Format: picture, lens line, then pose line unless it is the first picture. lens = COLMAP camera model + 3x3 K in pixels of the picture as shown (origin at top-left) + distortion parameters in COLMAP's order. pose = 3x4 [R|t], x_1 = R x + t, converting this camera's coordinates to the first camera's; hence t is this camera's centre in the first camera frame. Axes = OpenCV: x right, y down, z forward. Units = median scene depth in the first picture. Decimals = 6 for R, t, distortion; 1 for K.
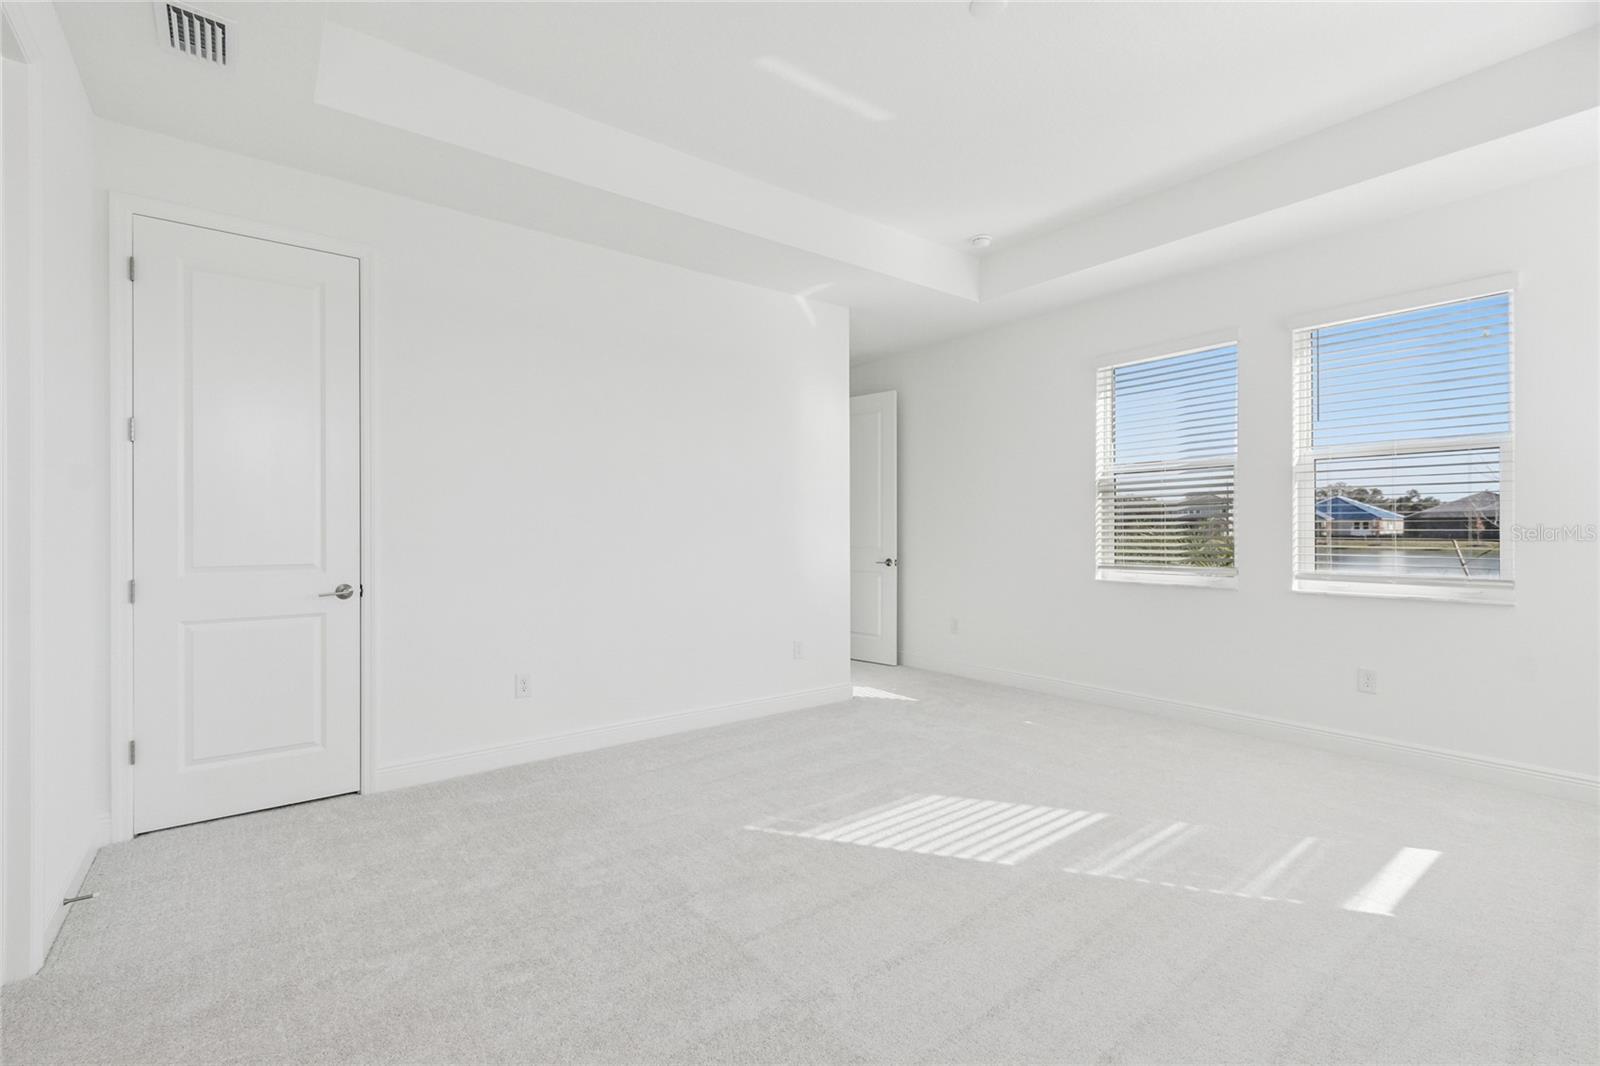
lens RADIAL K [[674.3, 0, 800.0], [0, 674.3, 533.0], [0, 0, 1]] dist [-0.022850, 0.000533]
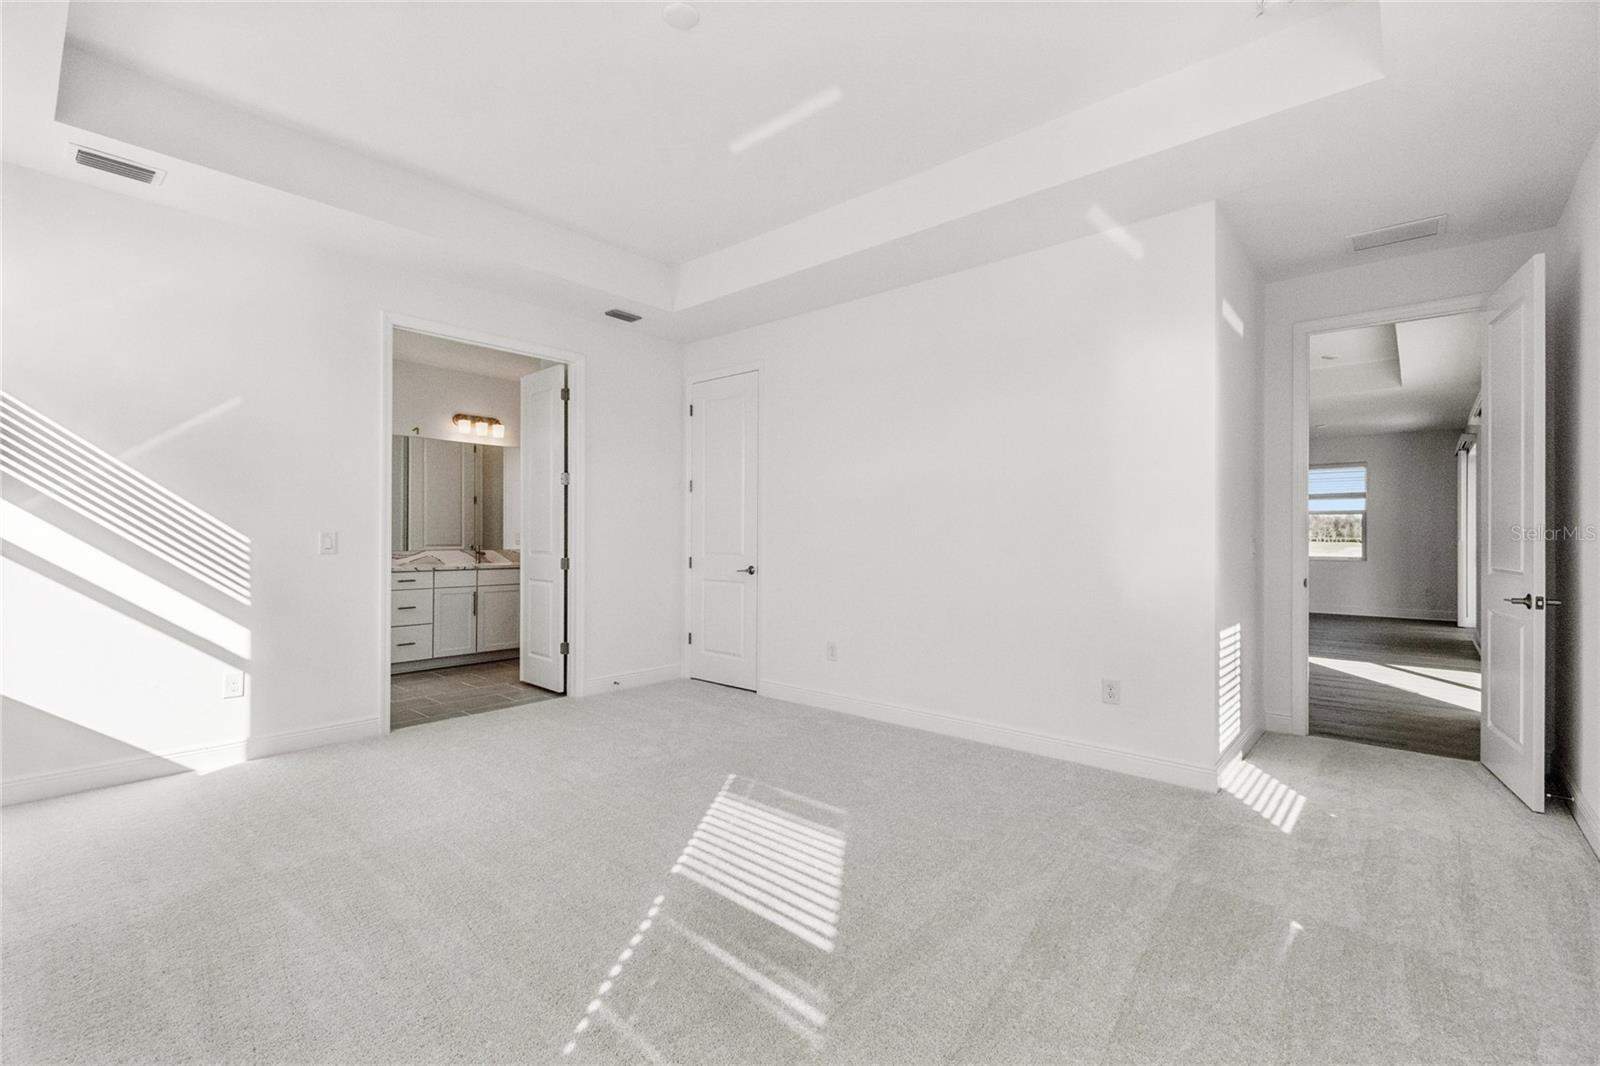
lens RADIAL K [[712.3, 0, 789.5], [0, 712.3, 529.2], [0, 0, 1]] dist [0.001279, 0.000219]
pose [[0.178156, 0.004062, -0.983994, 1.230433], [0.007991, 0.999953, 0.005574, -0.028081], [0.983970, -0.008856, 0.178115, 0.855126]]
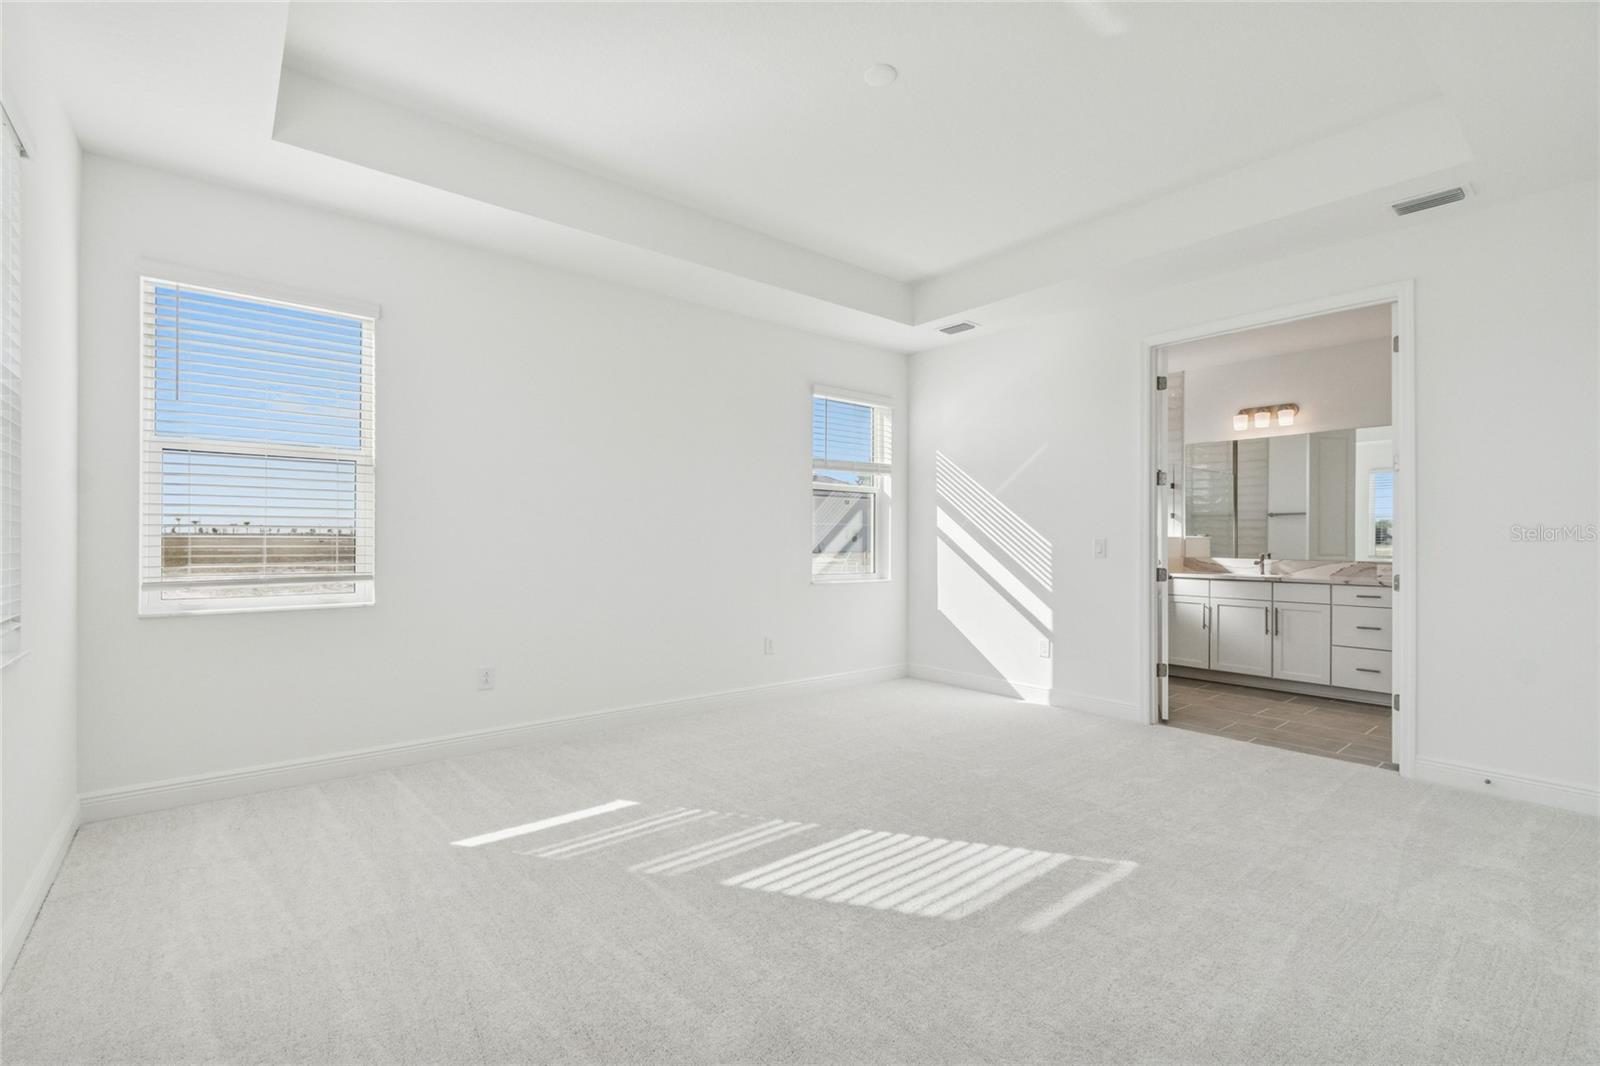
lens RADIAL K [[712.3, 0, 789.5], [0, 712.3, 529.2], [0, 0, 1]] dist [0.001279, 0.000219]
pose [[-0.999985, 0.003264, -0.004340, 0.388509], [0.003397, 0.999515, -0.030946, 0.007444], [0.004237, -0.030960, -0.999512, 1.965977]]
